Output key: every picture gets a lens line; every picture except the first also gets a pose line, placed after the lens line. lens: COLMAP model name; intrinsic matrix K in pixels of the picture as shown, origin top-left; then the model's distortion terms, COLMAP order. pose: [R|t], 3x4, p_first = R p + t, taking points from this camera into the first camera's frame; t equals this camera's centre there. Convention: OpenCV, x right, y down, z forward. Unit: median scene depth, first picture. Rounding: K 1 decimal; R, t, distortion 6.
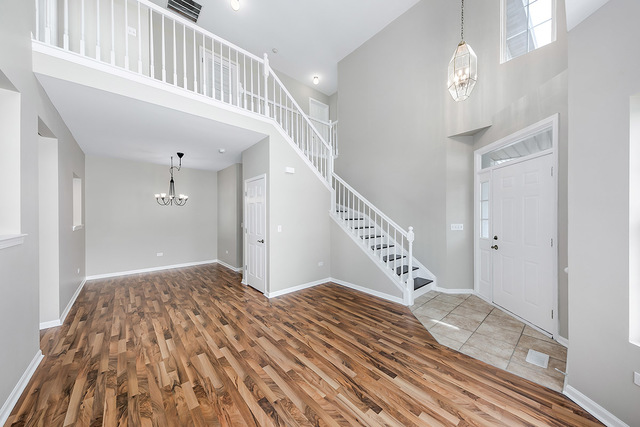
lens RADIAL K [[222.1, 0, 322.3], [0, 222.1, 214.7], [0, 0, 1]] dist [0.028472, -0.003323]
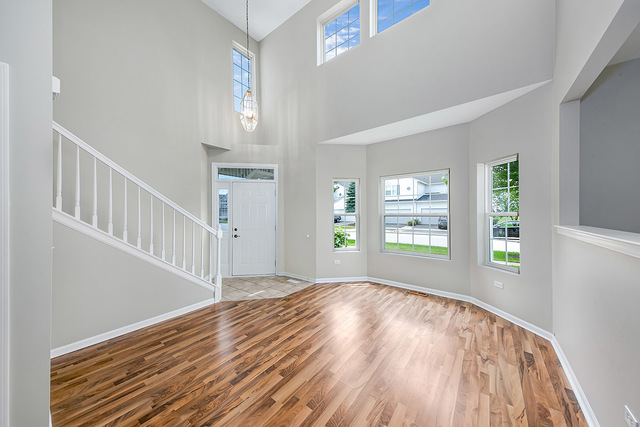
lens RADIAL K [[222.1, 0, 315.0], [0, 222.1, 211.4], [0, 0, 1]] dist [0.028472, -0.003323]
pose [[-0.196458, 0.016341, 0.980376, -0.883860], [-0.000023, 0.999861, -0.016671, 0.011419], [-0.980512, -0.003298, -0.196430, 0.943029]]
